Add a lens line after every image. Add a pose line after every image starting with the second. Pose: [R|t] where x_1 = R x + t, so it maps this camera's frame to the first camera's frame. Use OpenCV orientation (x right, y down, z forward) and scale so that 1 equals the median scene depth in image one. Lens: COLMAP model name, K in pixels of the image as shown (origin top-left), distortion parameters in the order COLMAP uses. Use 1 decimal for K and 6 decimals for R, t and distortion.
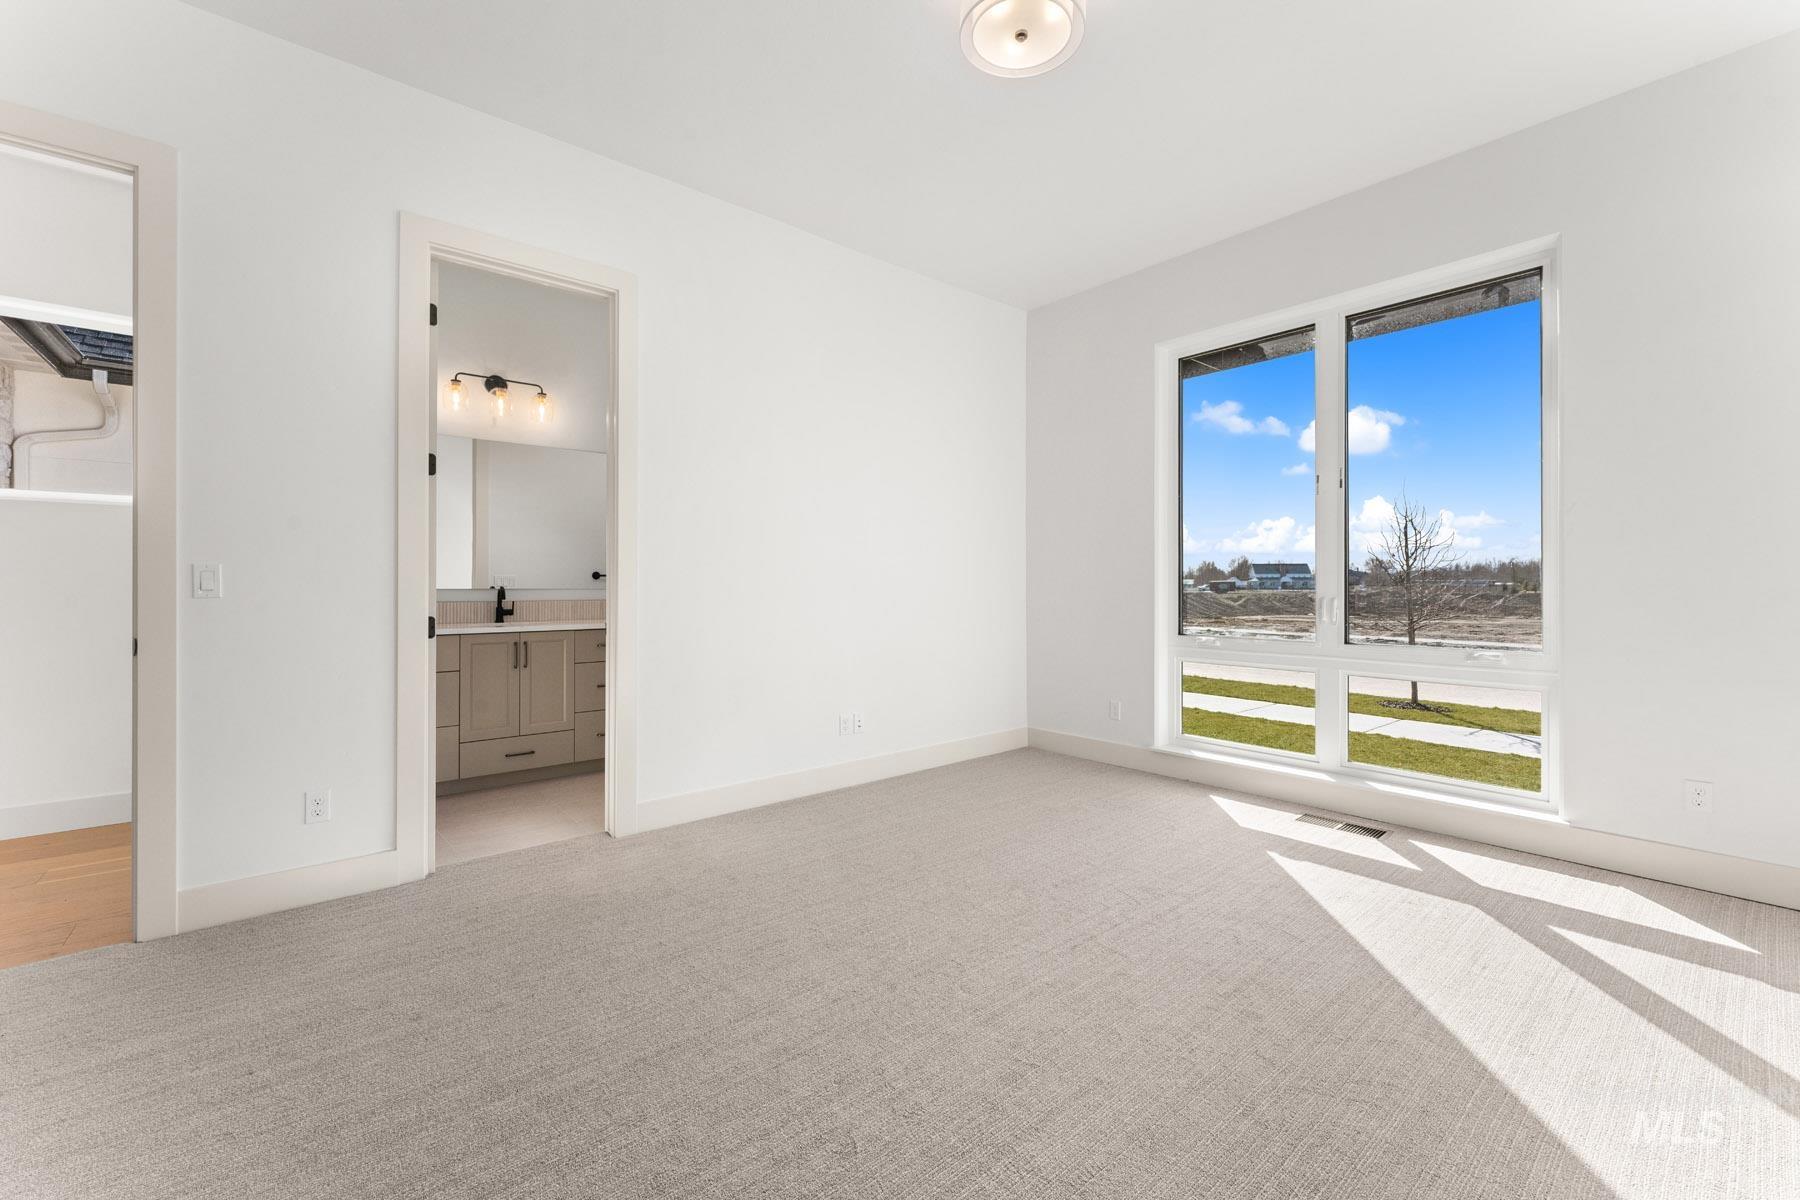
lens RADIAL K [[722.2, 0, 894.2], [0, 722.2, 591.1], [0, 0, 1]] dist [-0.003512, -0.000227]
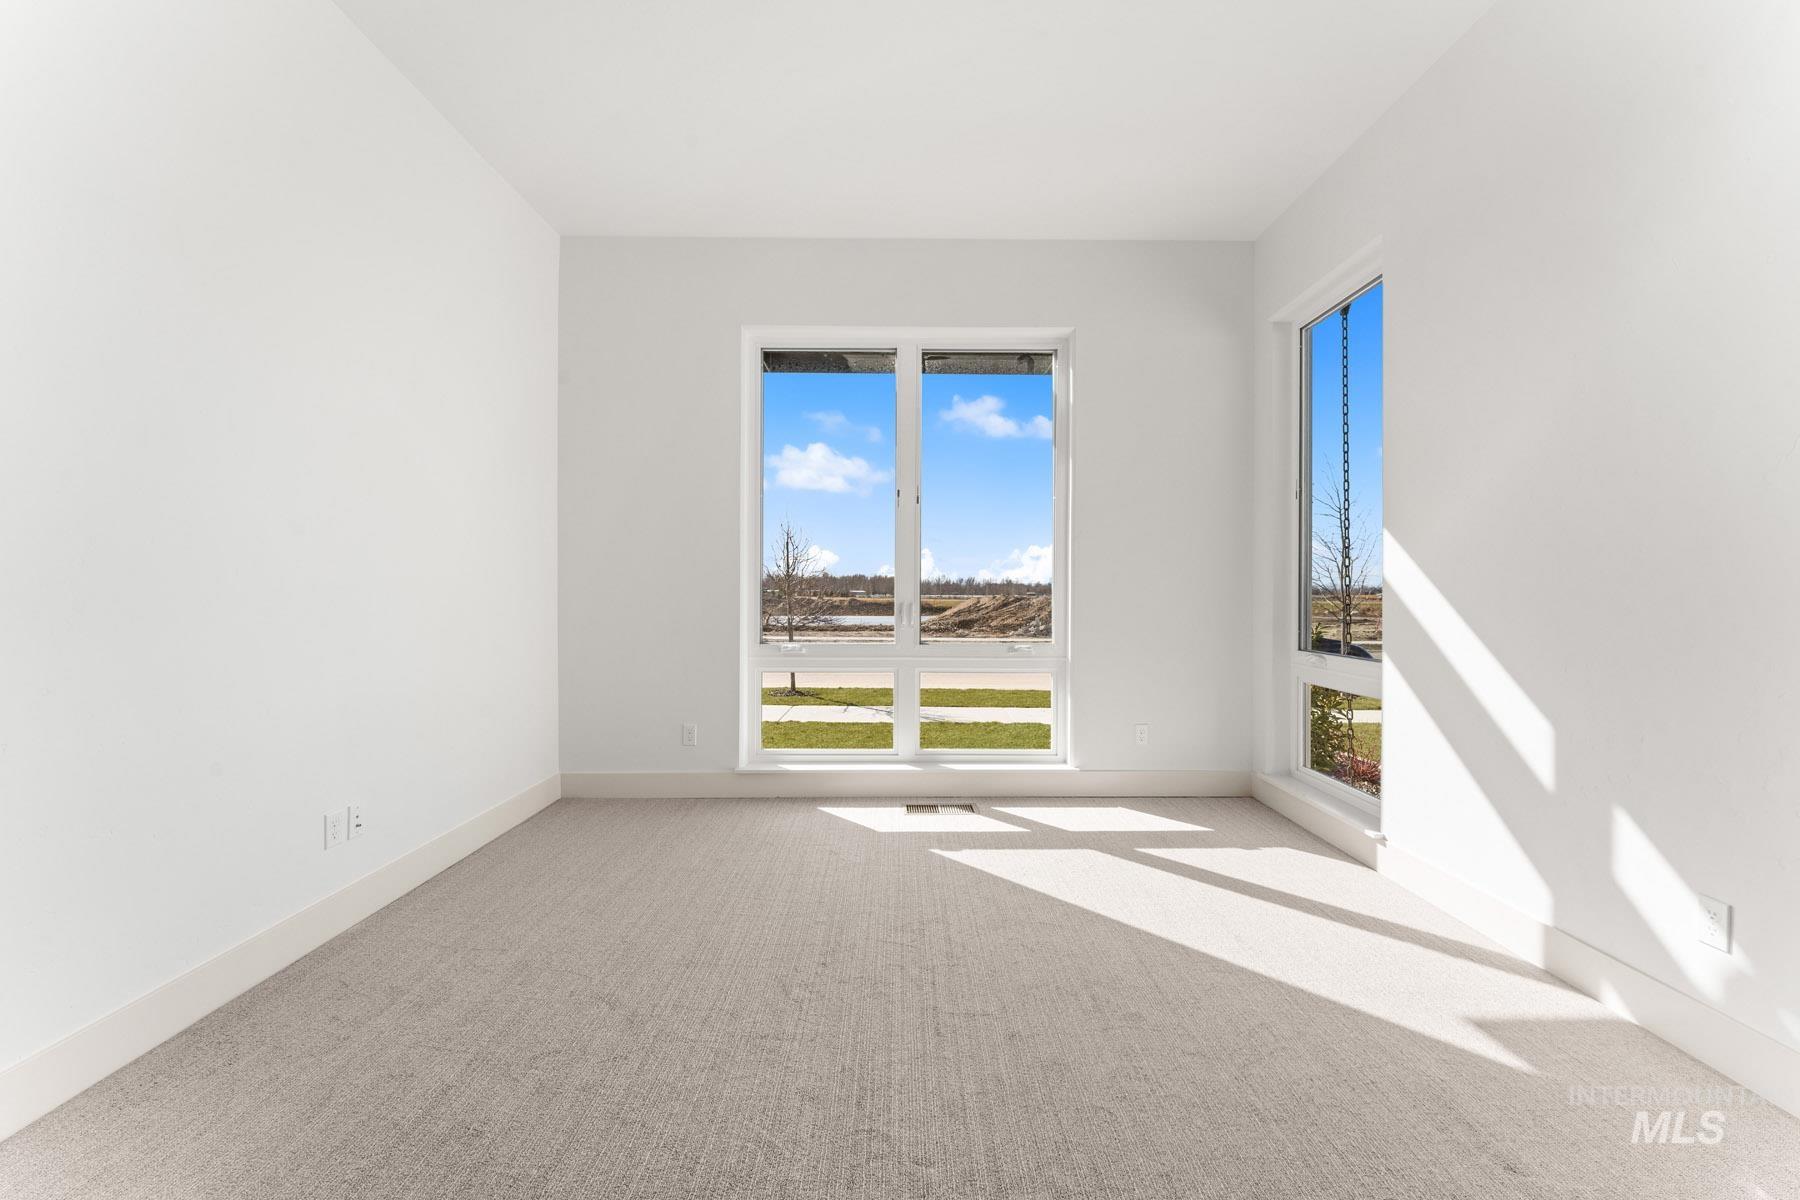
lens RADIAL K [[722.2, 0, 897.0], [0, 722.2, 601.6], [0, 0, 1]] dist [-0.003512, -0.000227]
pose [[0.640594, -0.008393, 0.767834, -0.275446], [0.003657, 0.999962, 0.007879, -0.002236], [-0.767871, -0.002239, 0.640601, 0.342677]]
